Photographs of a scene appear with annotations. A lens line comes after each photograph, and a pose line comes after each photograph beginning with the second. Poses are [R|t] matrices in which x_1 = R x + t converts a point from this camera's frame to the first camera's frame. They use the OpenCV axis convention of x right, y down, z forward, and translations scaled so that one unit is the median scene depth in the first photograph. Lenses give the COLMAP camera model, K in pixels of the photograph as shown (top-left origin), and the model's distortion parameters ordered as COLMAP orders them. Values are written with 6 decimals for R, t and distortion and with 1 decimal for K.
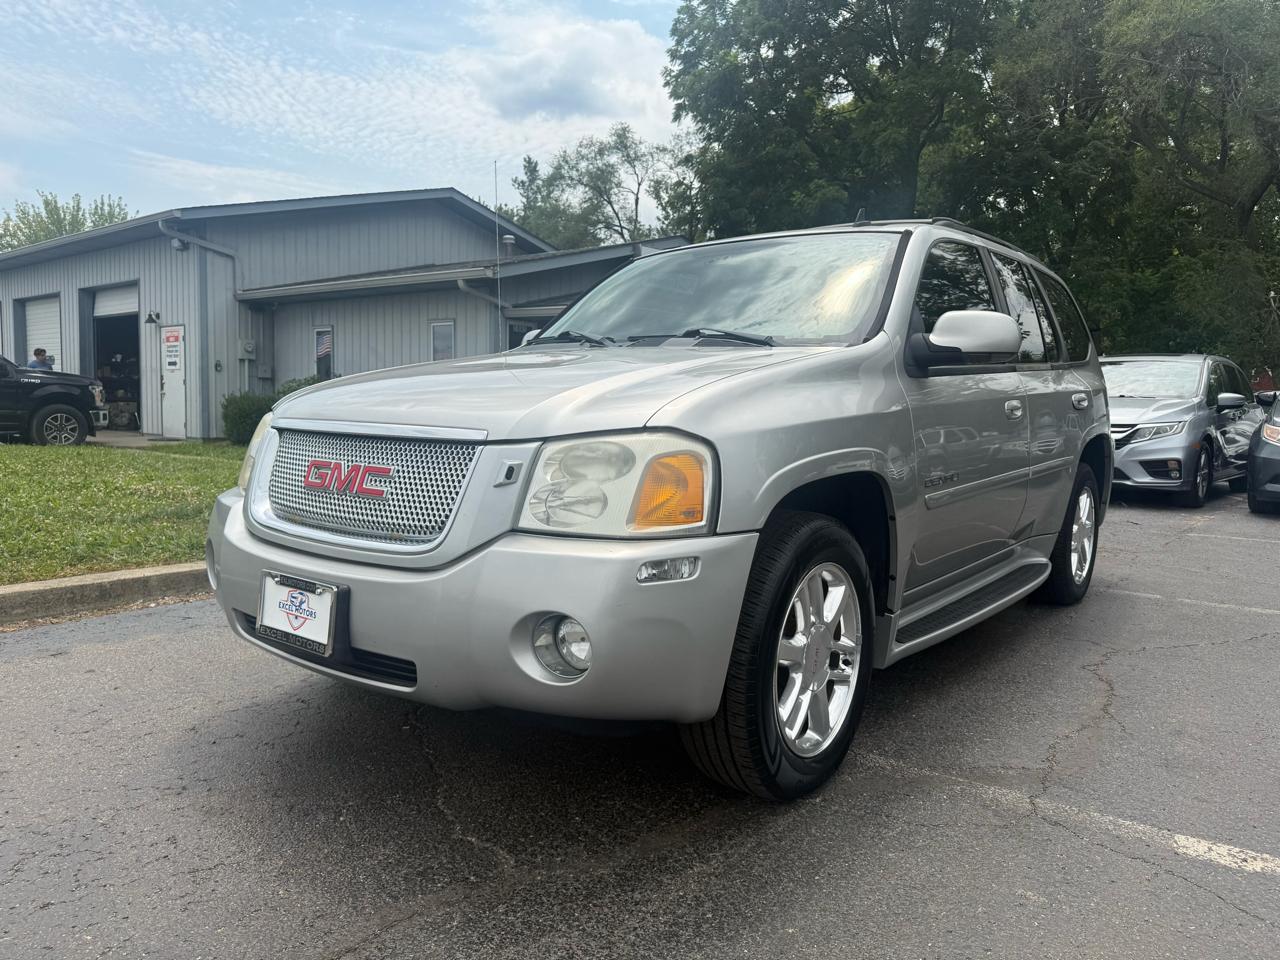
lens RADIAL K [[911.9, 0, 643.7], [0, 911.9, 468.9], [0, 0, 1]] dist [0.000222, -0.007016]
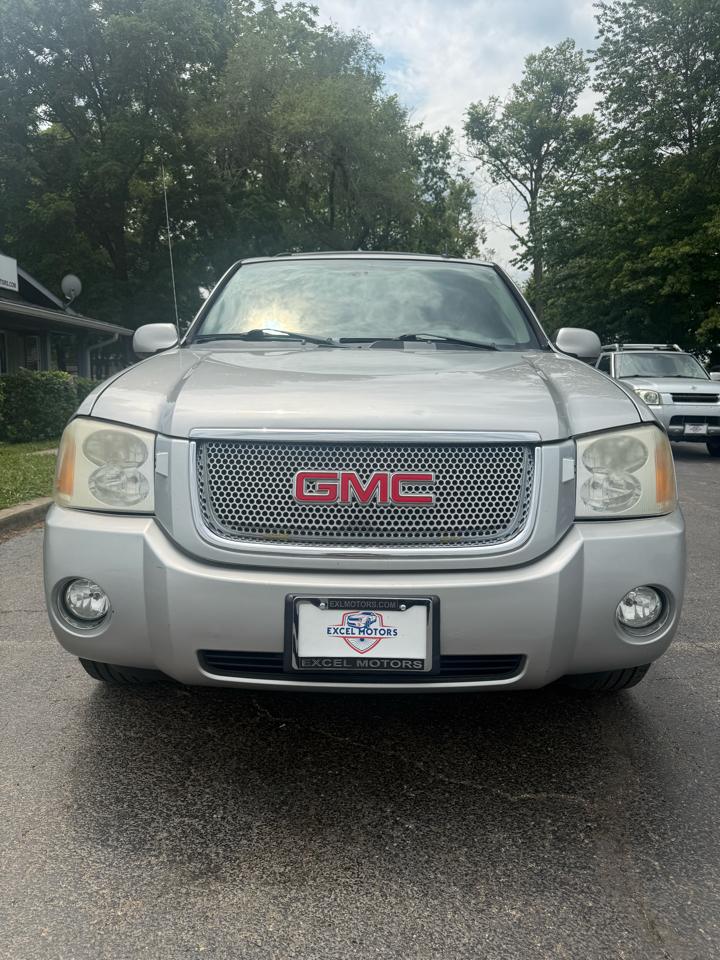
lens RADIAL K [[683.9, 0, 359.1], [0, 683.9, 470.7], [0, 0, 1]] dist [0.000222, -0.007016]
pose [[0.794342, -0.086778, 0.601241, -0.442020], [0.050129, 0.995732, 0.077487, -0.036008], [-0.605399, -0.031412, 0.795302, 0.251860]]
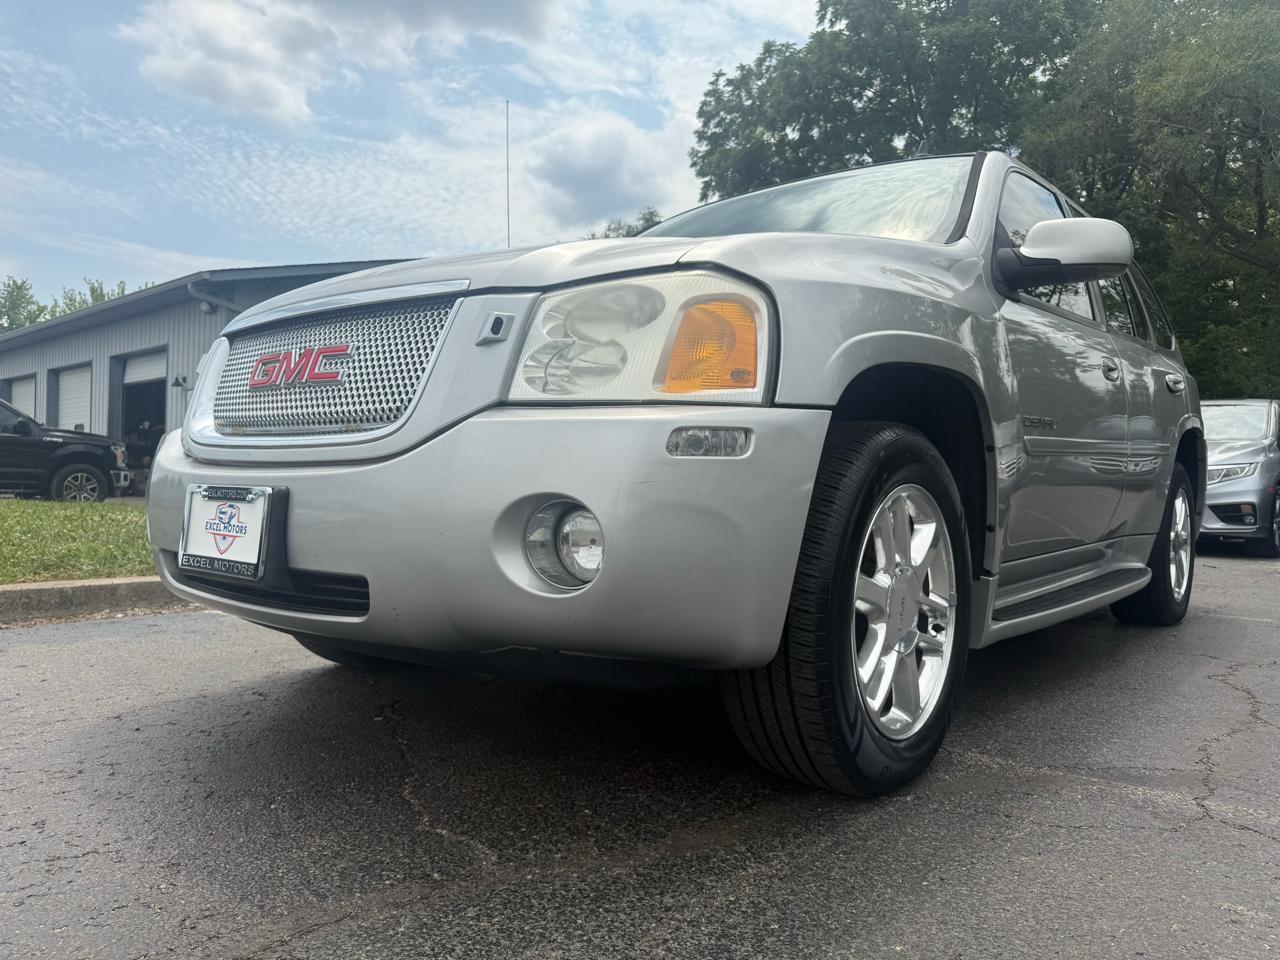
lens RADIAL K [[911.9, 0, 638.2], [0, 911.9, 482.1], [0, 0, 1]] dist [0.000222, -0.007016]
pose [[0.999342, -0.002275, -0.036206, -0.002000], [-0.000619, 0.996817, -0.079725, 0.099154], [0.036272, 0.079695, 0.996159, 0.135878]]
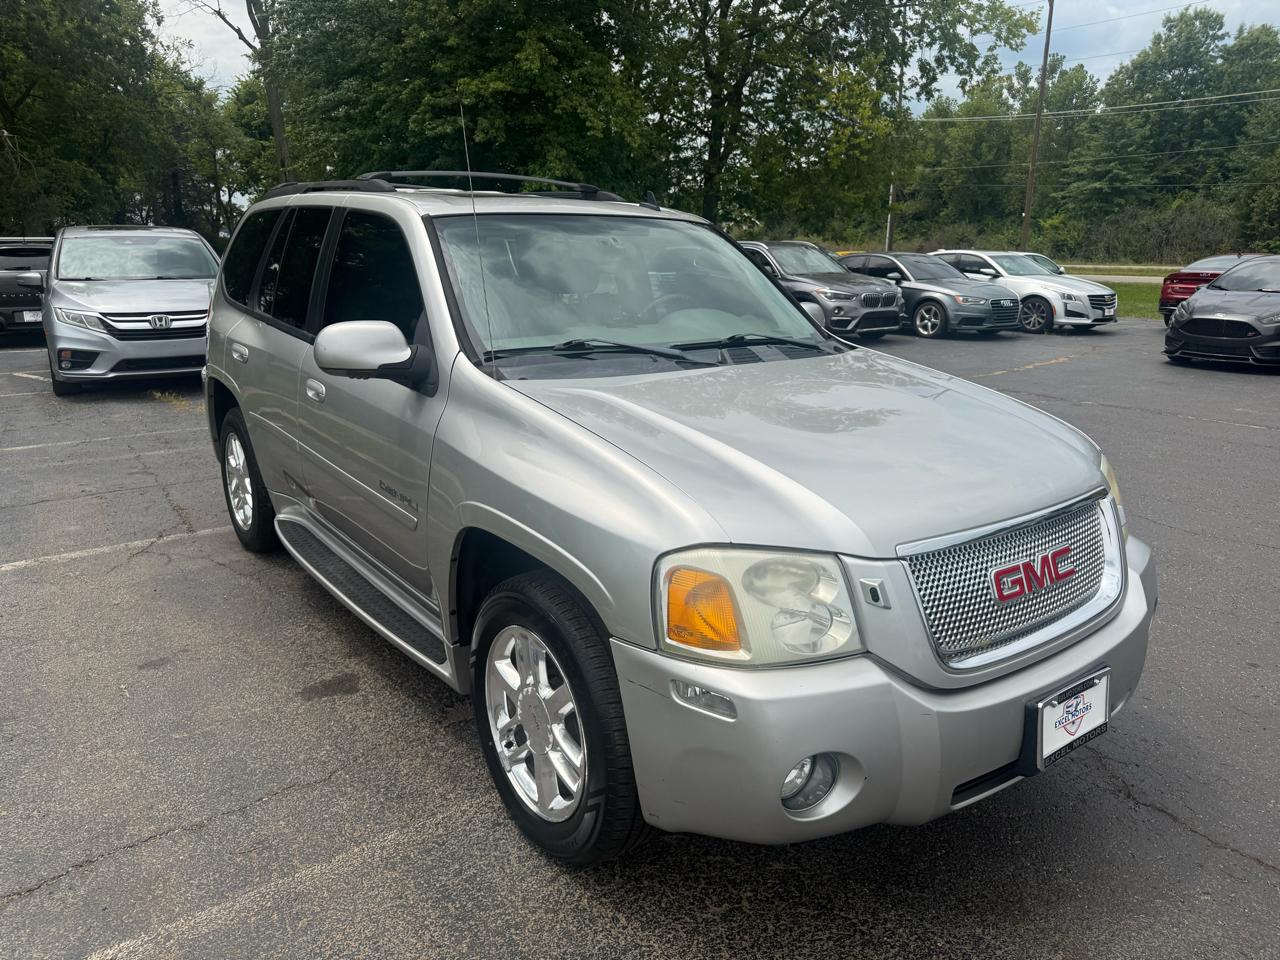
lens RADIAL K [[911.9, 0, 629.9], [0, 911.9, 466.3], [0, 0, 1]] dist [0.000222, -0.007016]
pose [[0.269054, -0.244647, 0.931535, -0.753888], [0.068447, 0.969612, 0.234878, -0.203362], [-0.960690, 0.000566, 0.277624, 0.663221]]
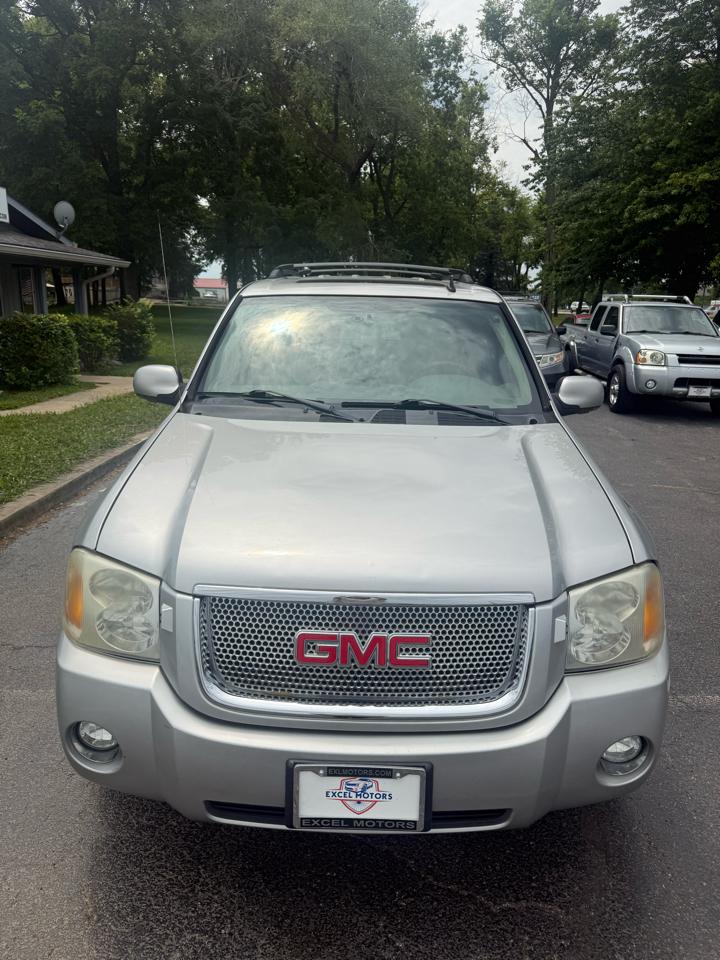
lens RADIAL K [[683.9, 0, 365.3], [0, 683.9, 470.2], [0, 0, 1]] dist [0.000222, -0.007016]
pose [[0.792260, -0.150542, 0.591321, -0.427600], [0.036516, 0.979048, 0.200328, -0.192555], [-0.609090, -0.137119, 0.781158, 0.257400]]
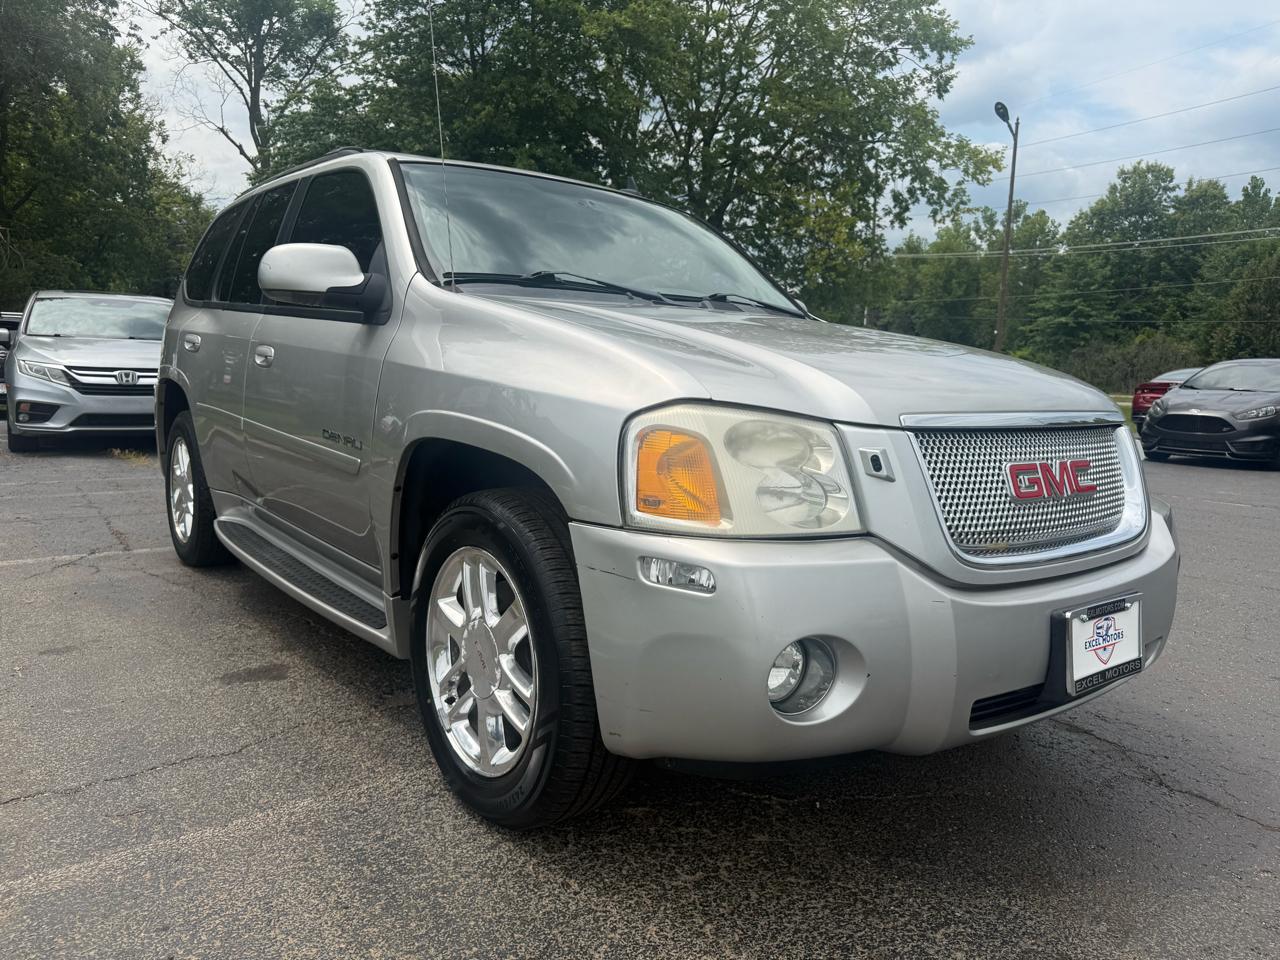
lens RADIAL K [[911.9, 0, 633.1], [0, 911.9, 469.7], [0, 0, 1]] dist [0.000222, -0.007016]
pose [[0.247787, -0.114622, 0.962010, -0.713869], [0.041071, 0.993327, 0.107775, -0.060997], [-0.967944, 0.012806, 0.250841, 0.676028]]
